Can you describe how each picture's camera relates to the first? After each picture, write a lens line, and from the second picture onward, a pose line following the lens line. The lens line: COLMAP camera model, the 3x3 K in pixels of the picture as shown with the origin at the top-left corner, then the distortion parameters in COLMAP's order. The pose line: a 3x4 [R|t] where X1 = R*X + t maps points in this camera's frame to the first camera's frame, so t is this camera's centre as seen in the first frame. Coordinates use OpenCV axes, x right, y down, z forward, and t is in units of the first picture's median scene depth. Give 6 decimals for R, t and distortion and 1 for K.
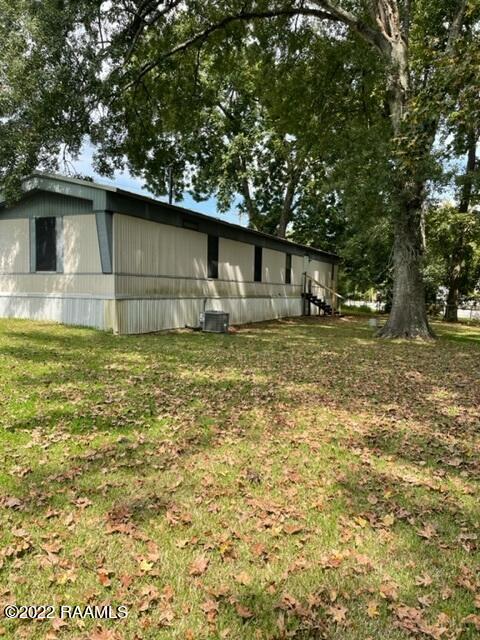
lens RADIAL K [[472.8, 0, 244.1], [0, 472.8, 324.5], [0, 0, 1]] dist [0.080323, -0.109097]
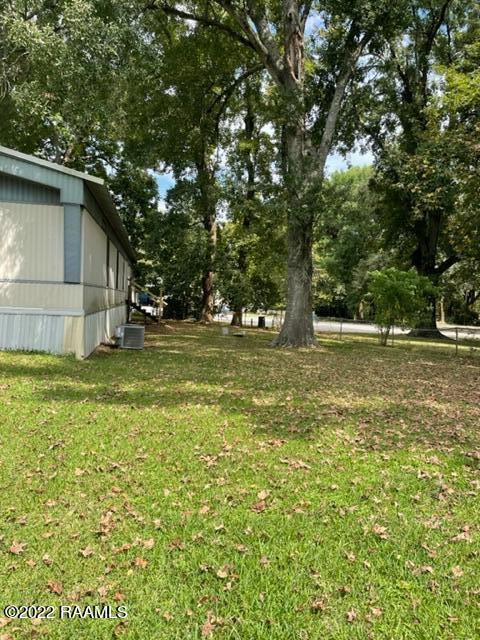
lens RADIAL K [[472.8, 0, 244.1], [0, 472.8, 324.5], [0, 0, 1]] dist [0.080323, -0.109097]
pose [[0.812762, -0.012373, 0.582464, -0.506677], [0.011635, 0.999920, 0.005006, -0.038470], [-0.582480, 0.002709, 0.812841, 0.185953]]
